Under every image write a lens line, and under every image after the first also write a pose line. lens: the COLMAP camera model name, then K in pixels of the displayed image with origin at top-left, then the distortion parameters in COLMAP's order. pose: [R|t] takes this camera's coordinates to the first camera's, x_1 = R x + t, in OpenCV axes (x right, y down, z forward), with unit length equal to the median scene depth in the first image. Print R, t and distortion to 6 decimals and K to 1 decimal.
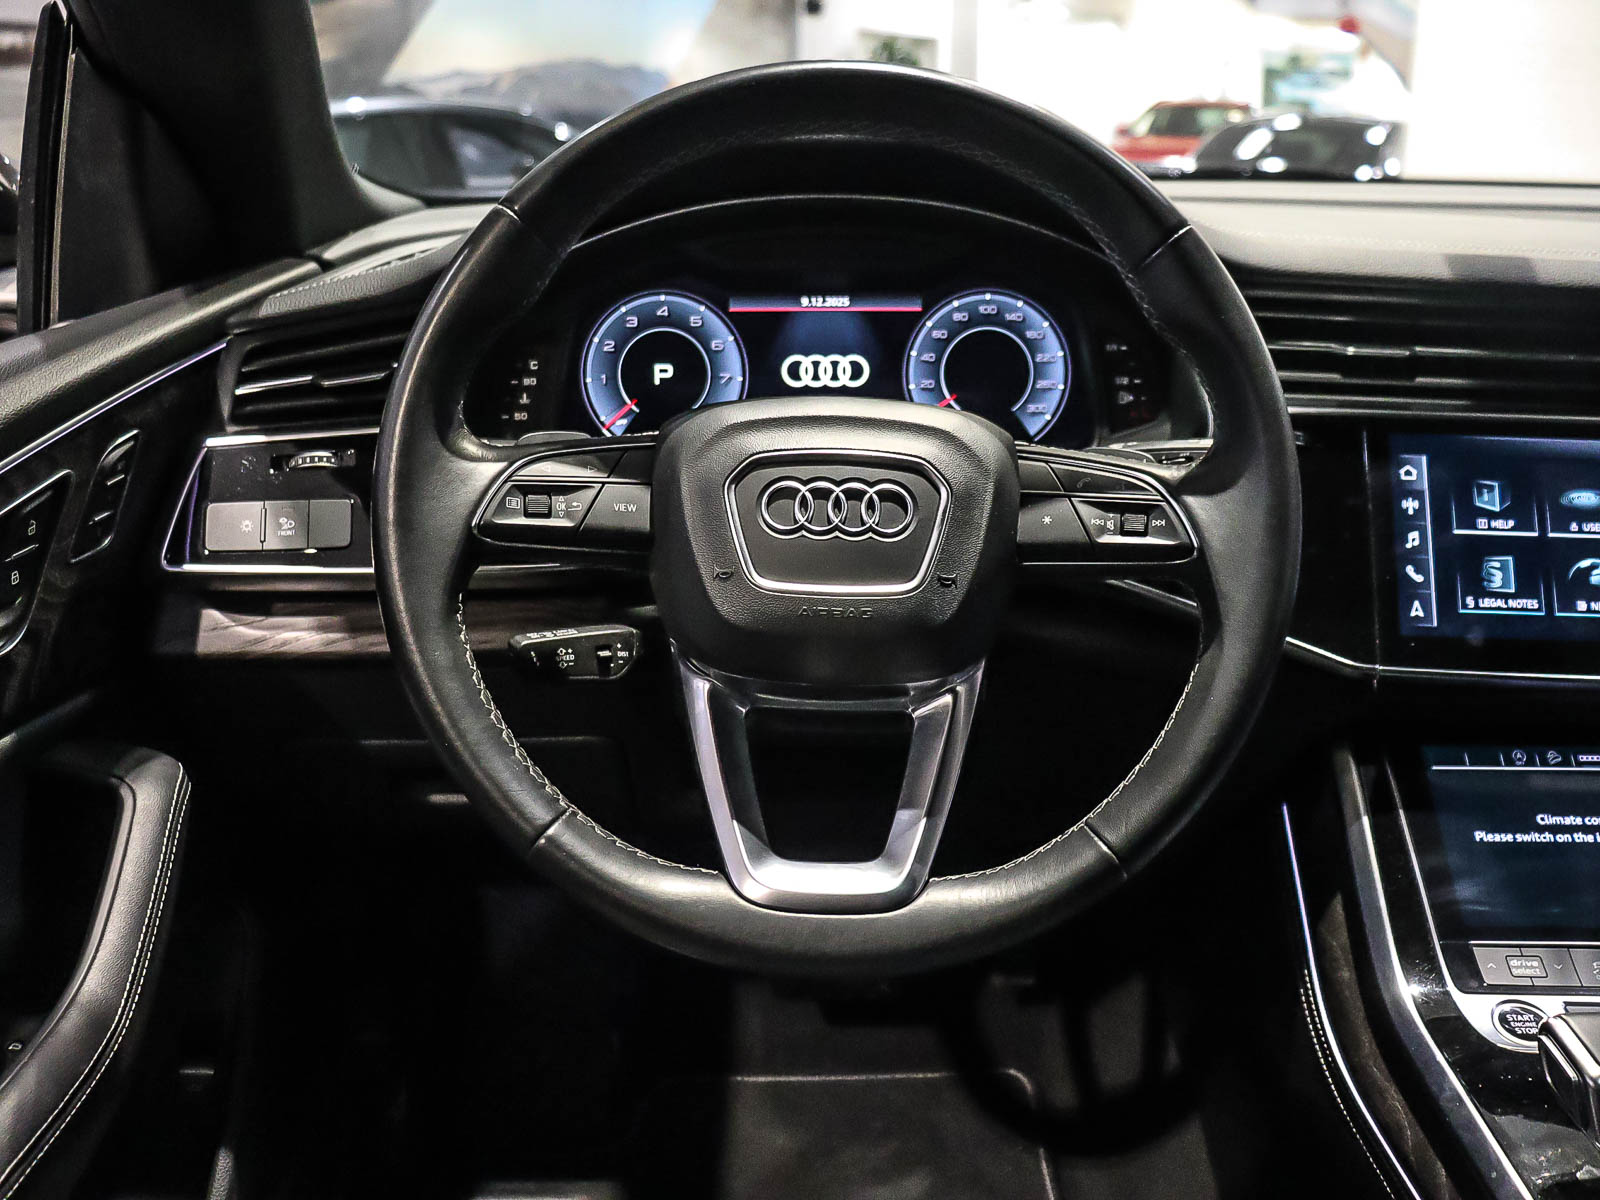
lens RADIAL K [[1476.2, 0, 773.2], [0, 1476.2, 577.2], [0, 0, 1]] dist [-0.189758, 0.171001]
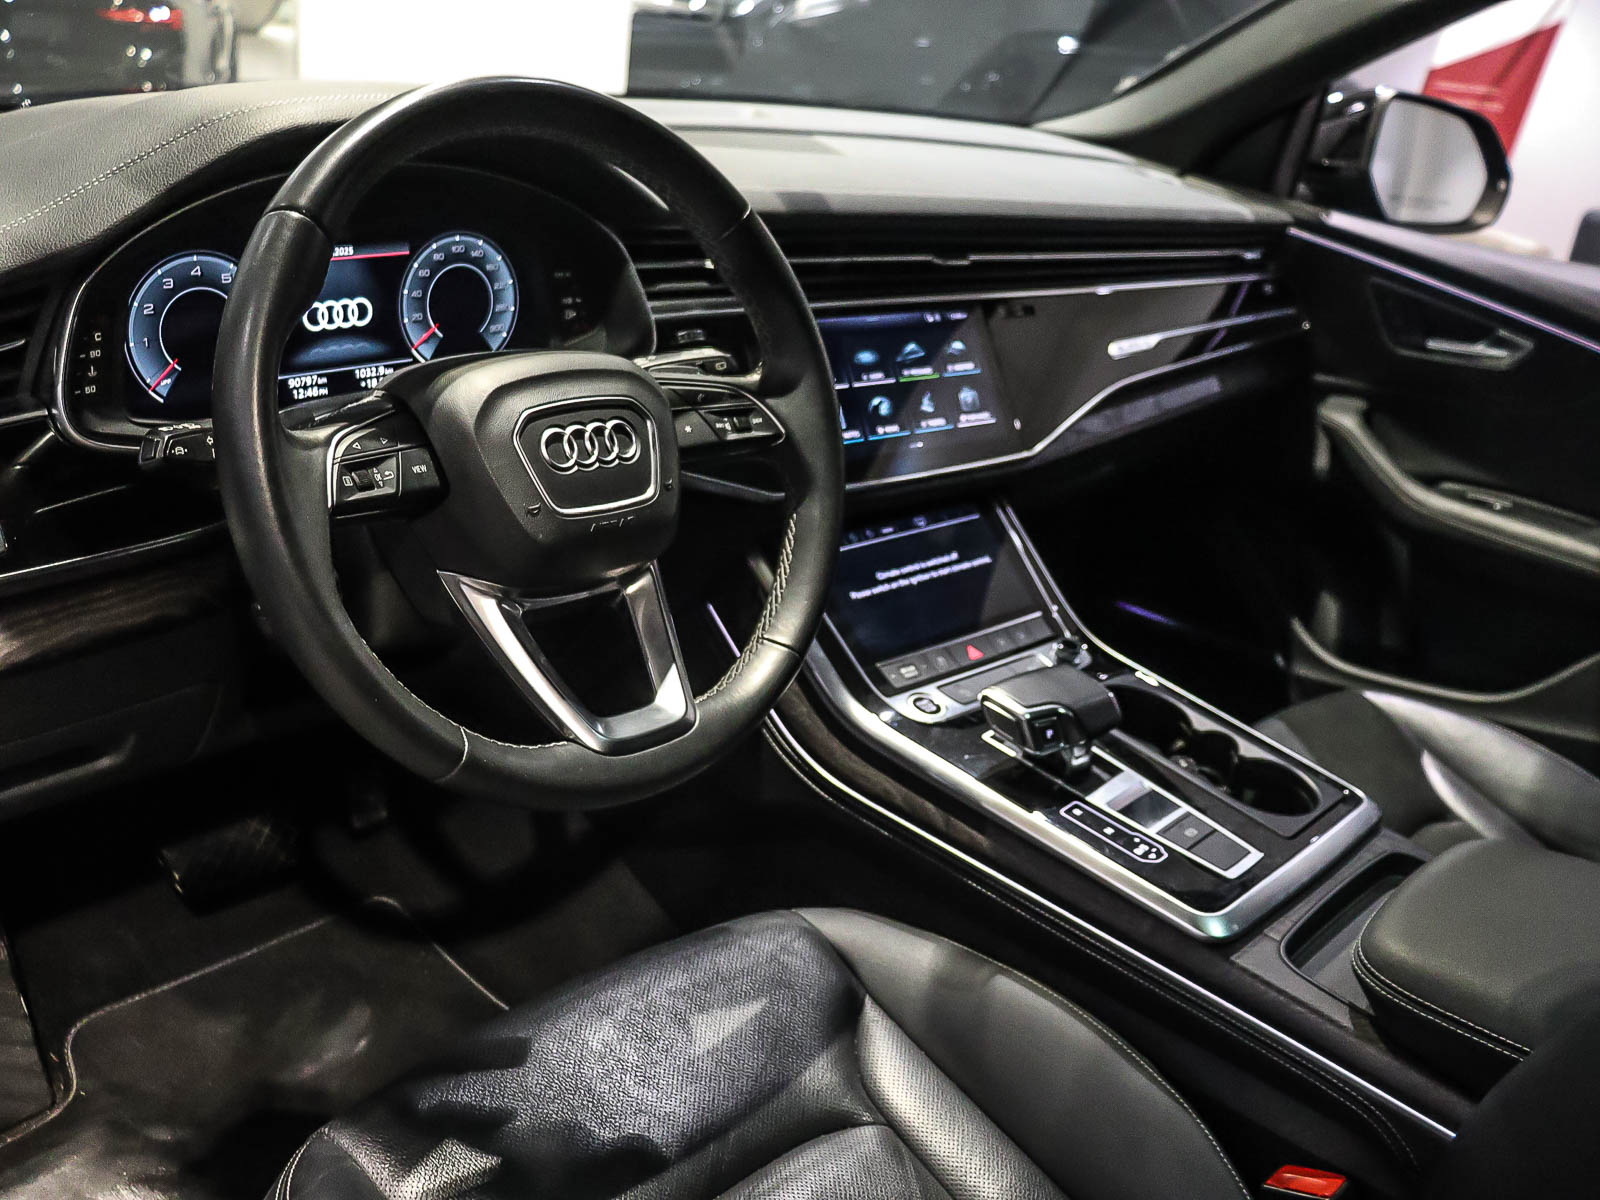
lens RADIAL K [[1476.2, 0, 773.2], [0, 1476.2, 577.2], [0, 0, 1]] dist [-0.189758, 0.171001]
pose [[0.687194, -0.205899, 0.696685, -0.564898], [0.116036, 0.977792, 0.174522, -0.102663], [-0.717147, -0.039090, 0.695824, -0.004803]]
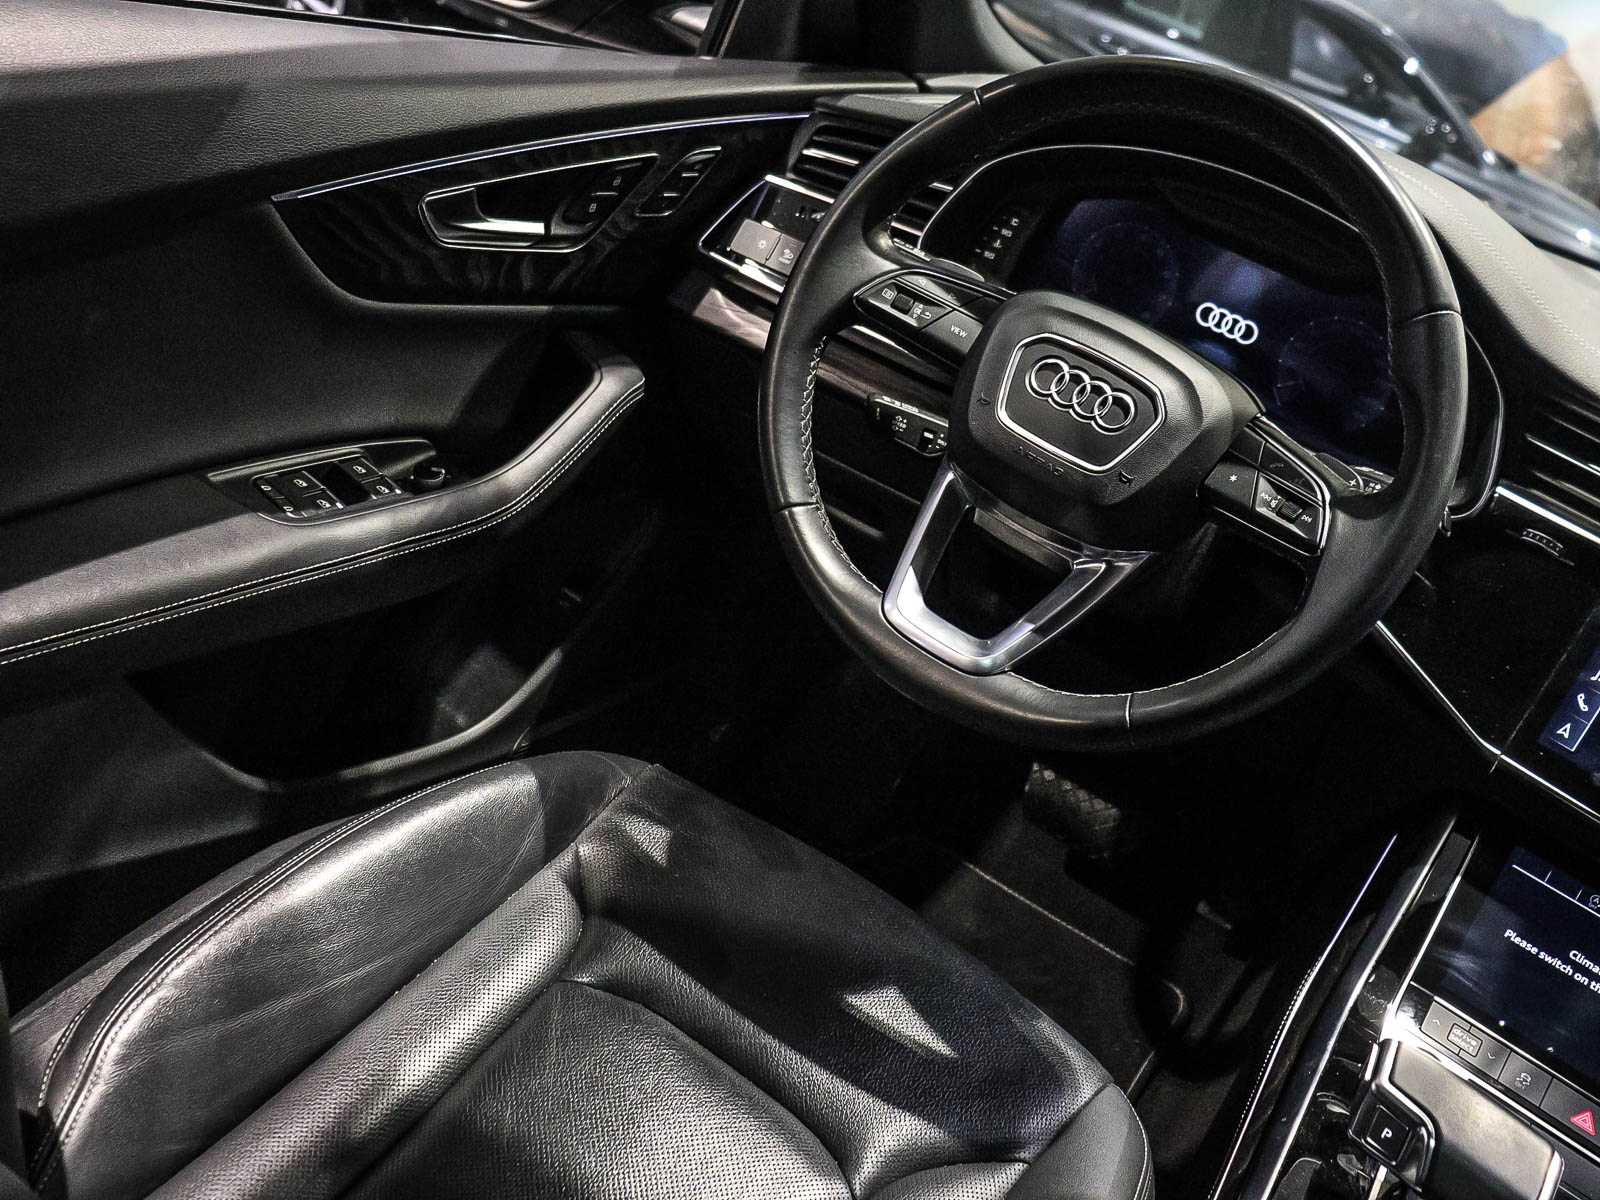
lens RADIAL K [[1476.2, 0, 773.2], [0, 1476.2, 577.2], [0, 0, 1]] dist [-0.189758, 0.171001]
pose [[0.797588, 0.470500, -0.377469, 0.293814], [-0.430720, 0.882327, 0.189680, -0.023113], [0.422296, 0.011297, 0.906388, -0.226864]]
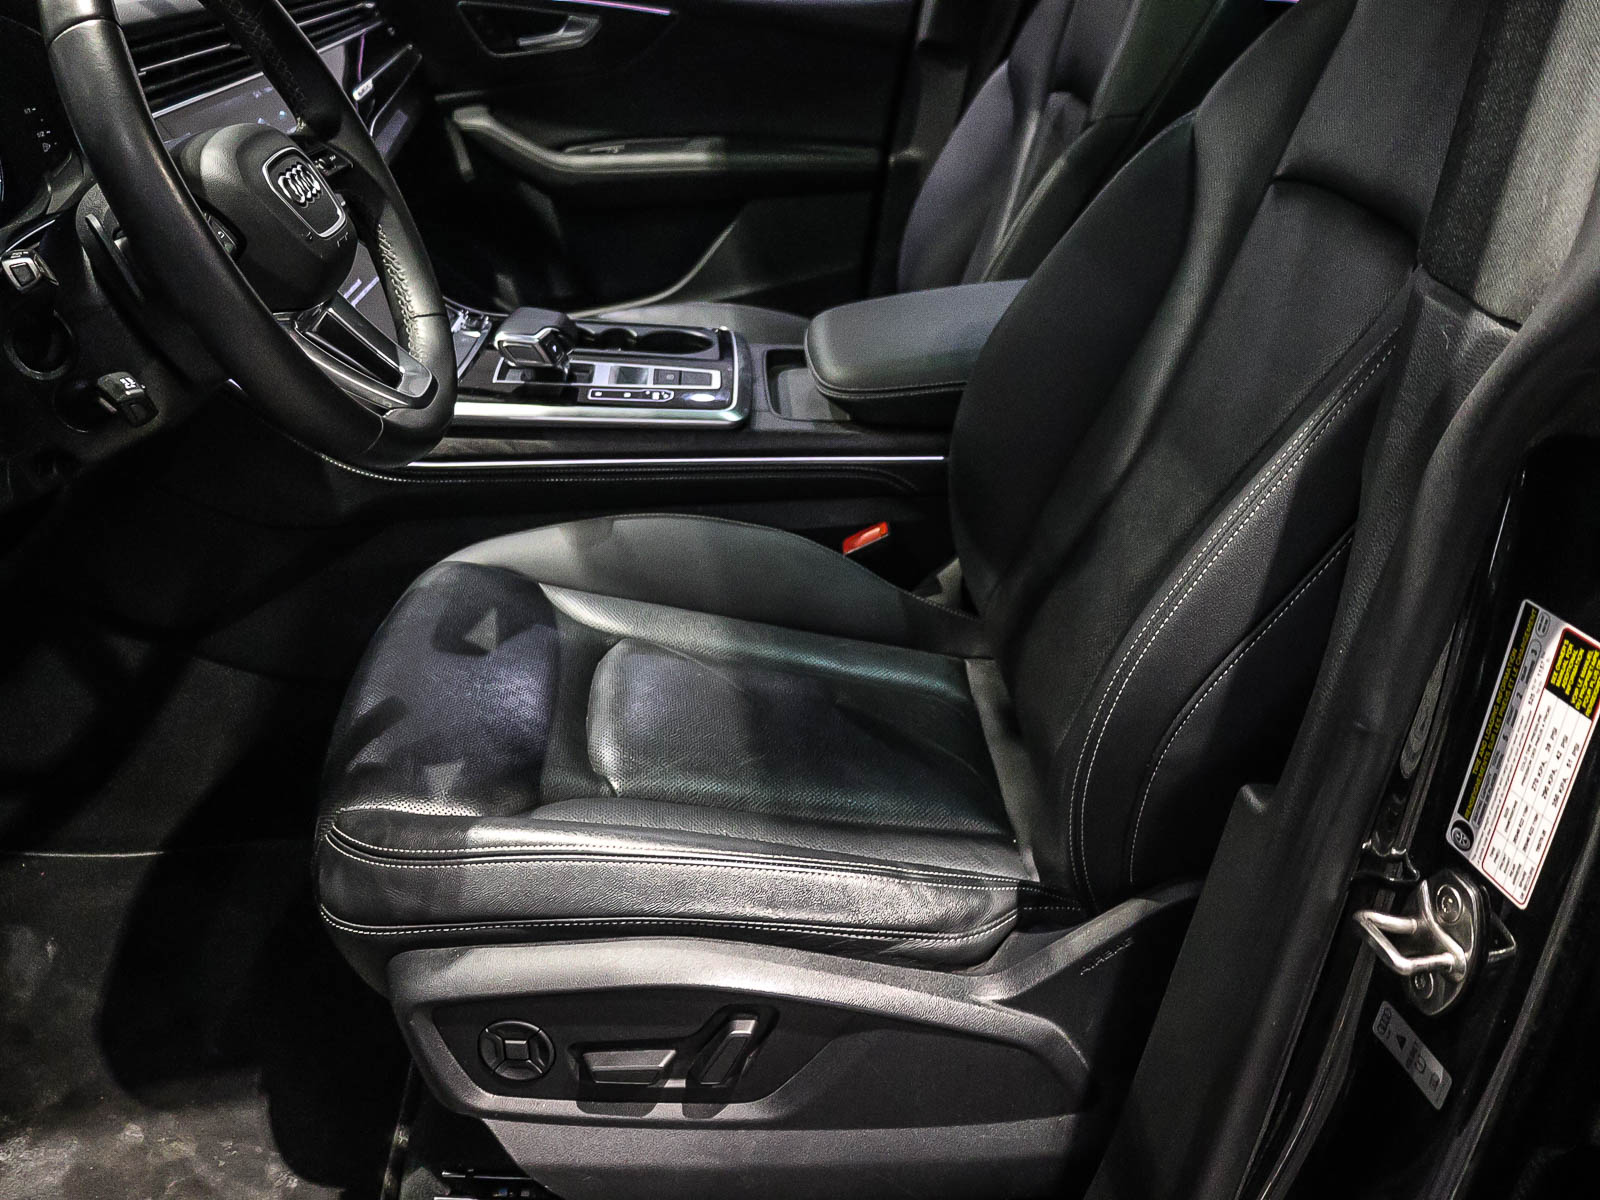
lens RADIAL K [[1476.2, 0, 773.2], [0, 1476.2, 577.2], [0, 0, 1]] dist [-0.189758, 0.171001]
pose [[-0.067293, -0.448023, 0.891486, -1.129604], [0.313000, 0.838926, 0.445235, -0.160165], [-0.947366, 0.308996, 0.083778, 0.395008]]
